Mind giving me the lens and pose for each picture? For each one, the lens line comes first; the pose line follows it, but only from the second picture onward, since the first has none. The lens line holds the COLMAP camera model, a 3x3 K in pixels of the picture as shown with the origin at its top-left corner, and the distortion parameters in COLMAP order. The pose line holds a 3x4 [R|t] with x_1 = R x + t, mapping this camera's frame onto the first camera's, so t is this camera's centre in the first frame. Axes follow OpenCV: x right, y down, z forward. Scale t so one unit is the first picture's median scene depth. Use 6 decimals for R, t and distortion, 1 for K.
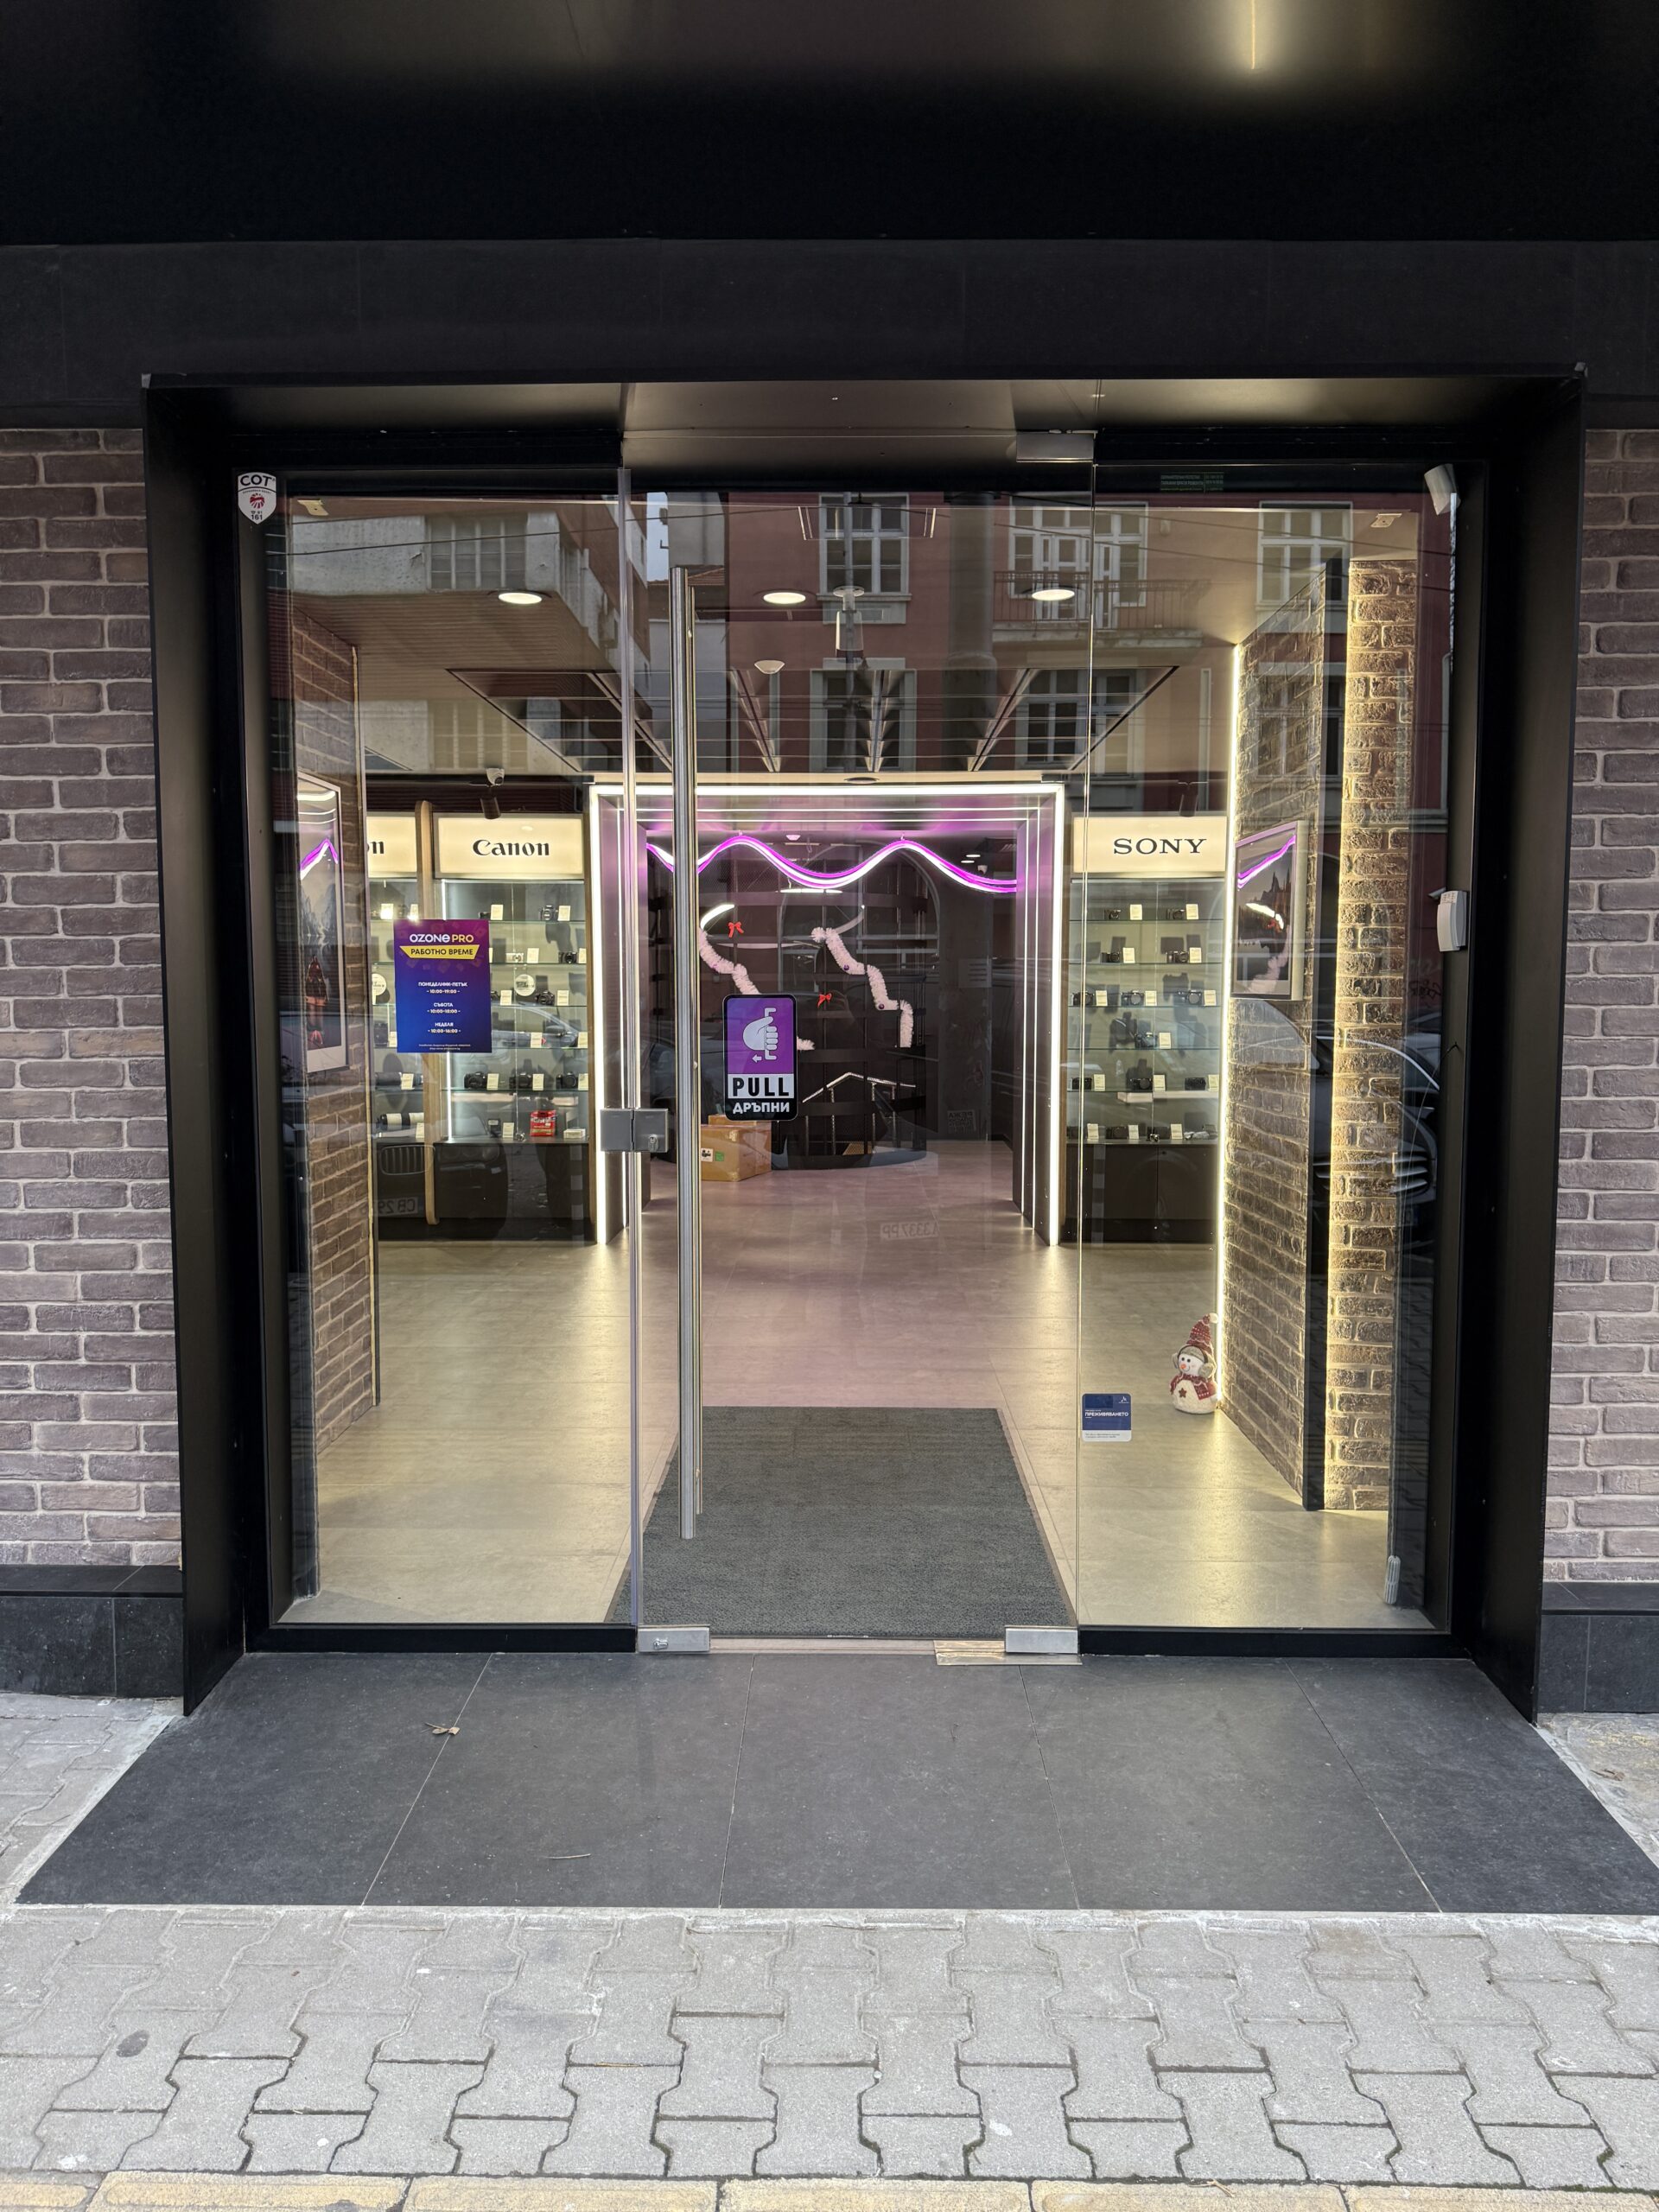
lens RADIAL K [[1557.7, 0, 828.2], [0, 1557.7, 1108.8], [0, 0, 1]] dist [0.007704, -0.002595]
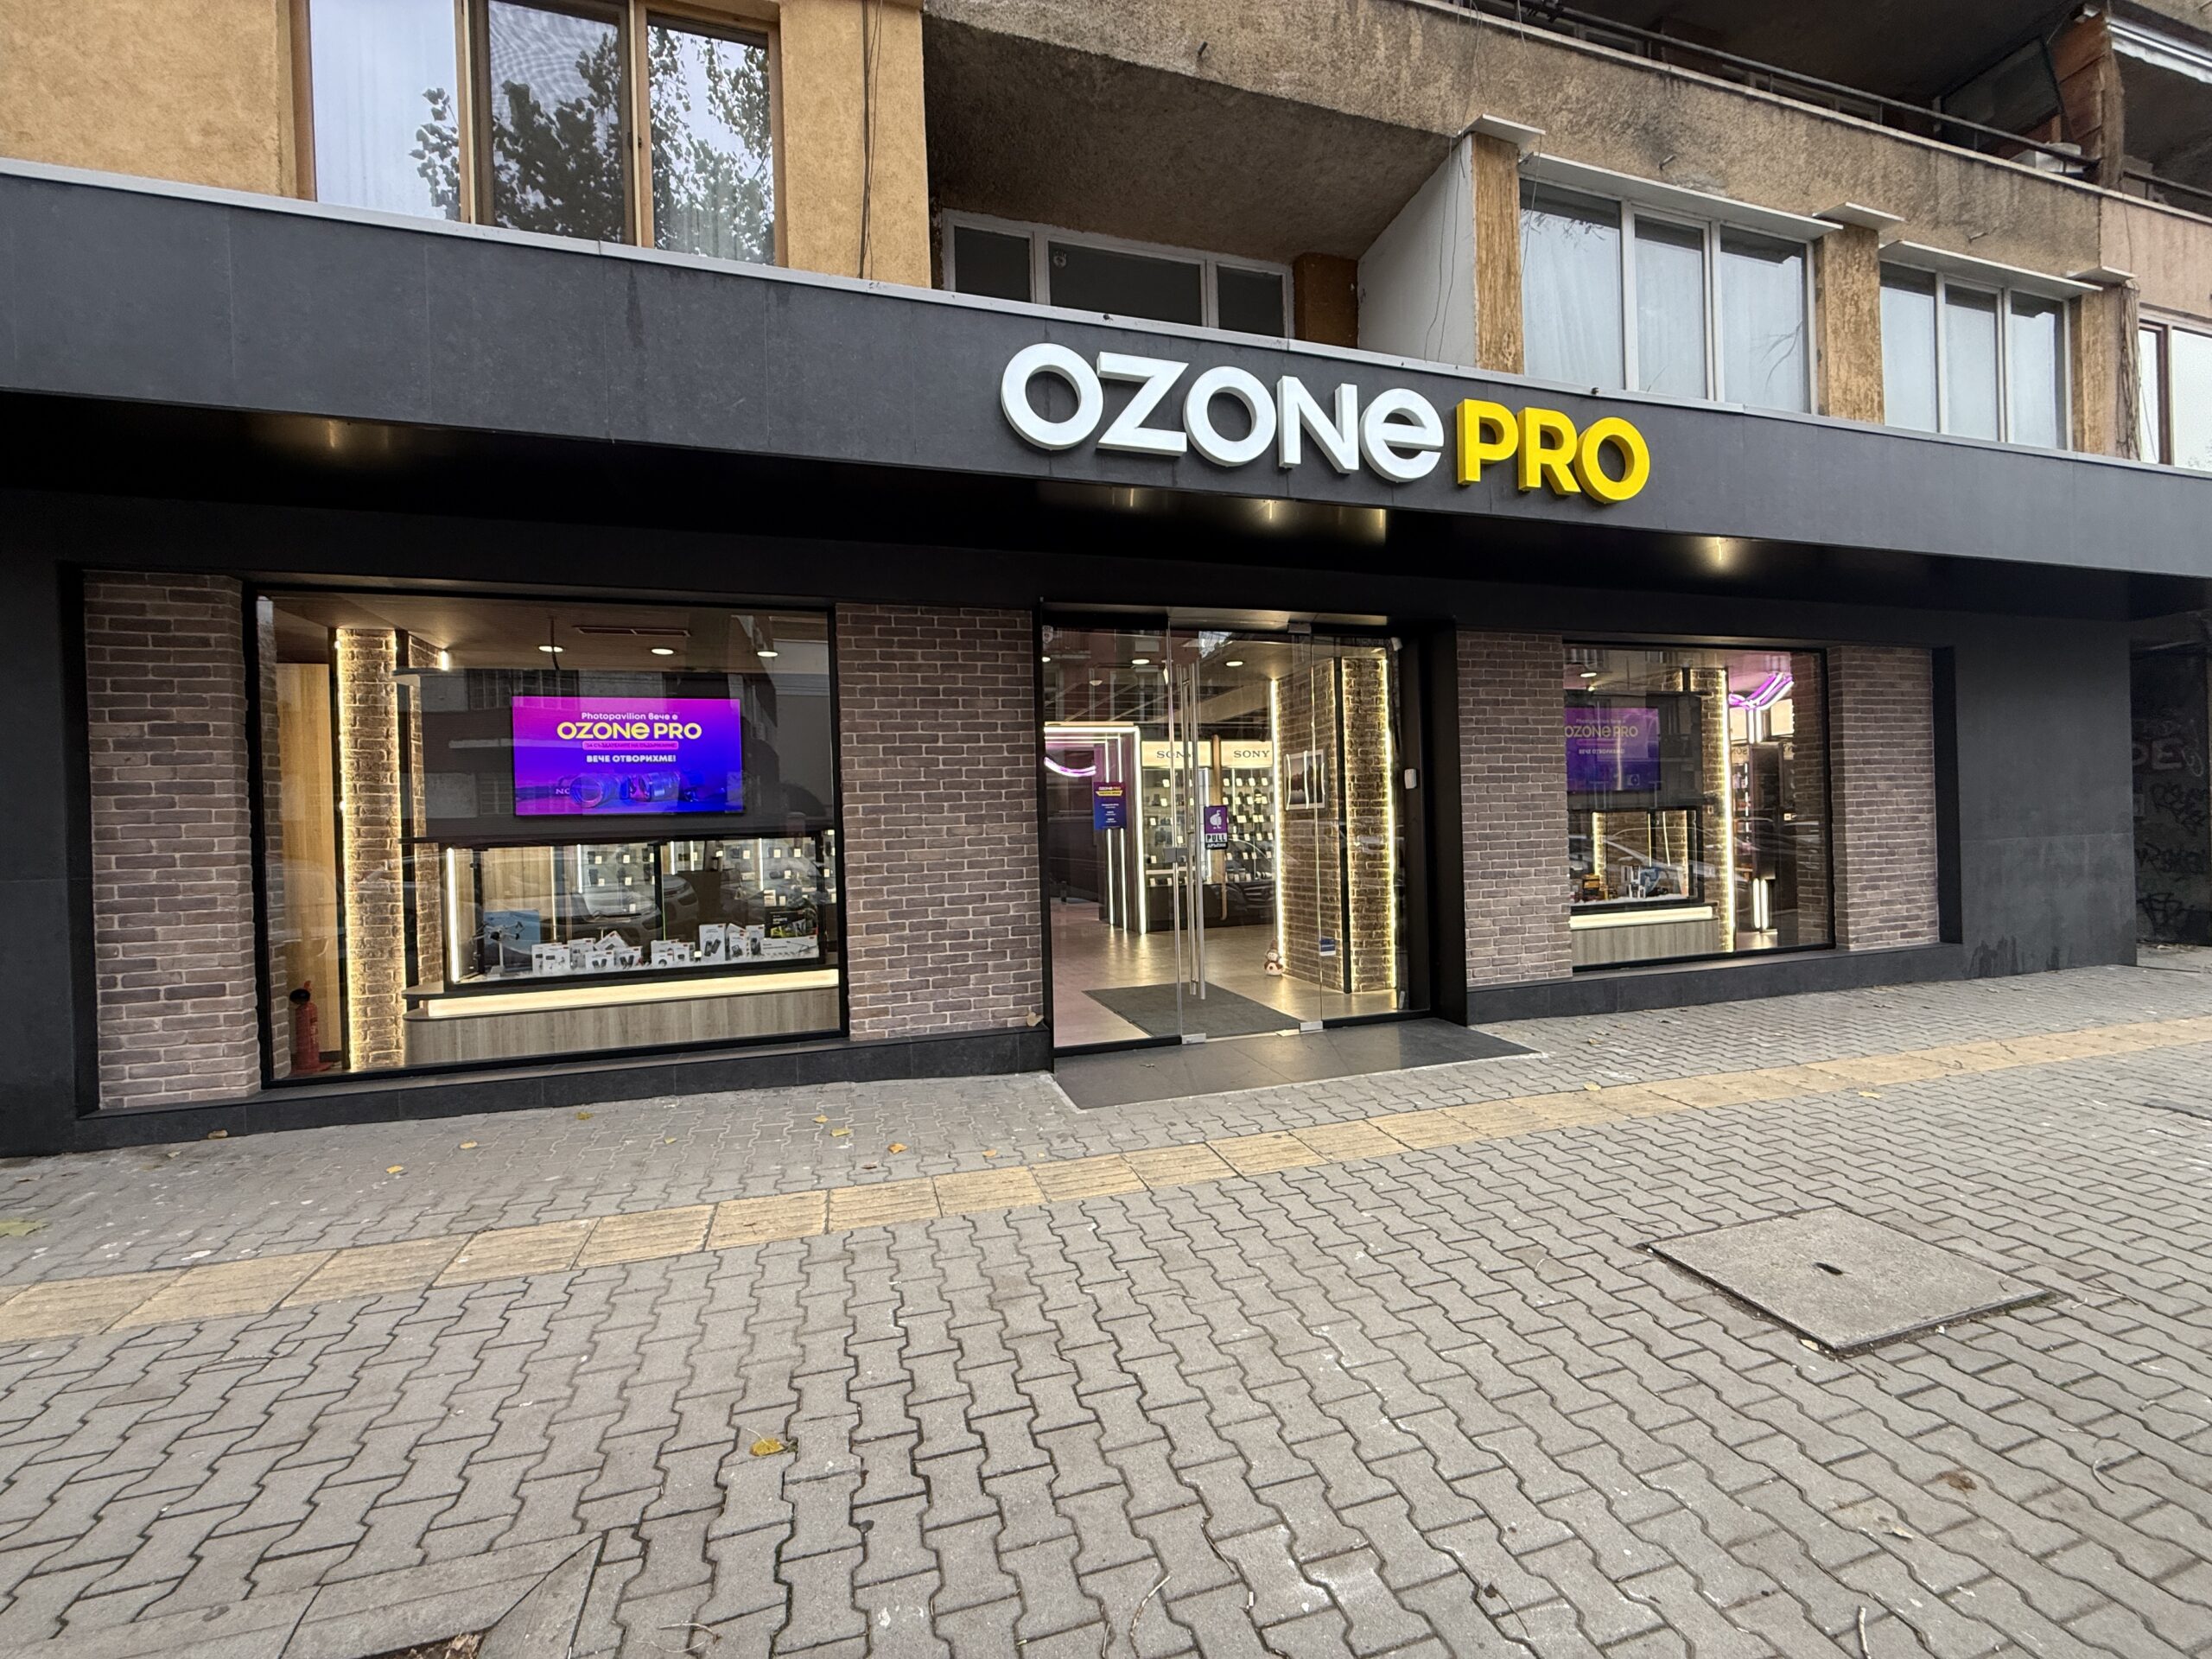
lens RADIAL K [[884.8, 0, 1099.7], [0, 884.8, 822.0], [0, 0, 1]] dist [0.000389, 0.000022]
pose [[0.954506, -0.026755, 0.296989, -0.725324], [0.053192, 0.995270, -0.081295, 0.076434], [-0.293409, 0.093394, 0.951414, -0.492744]]
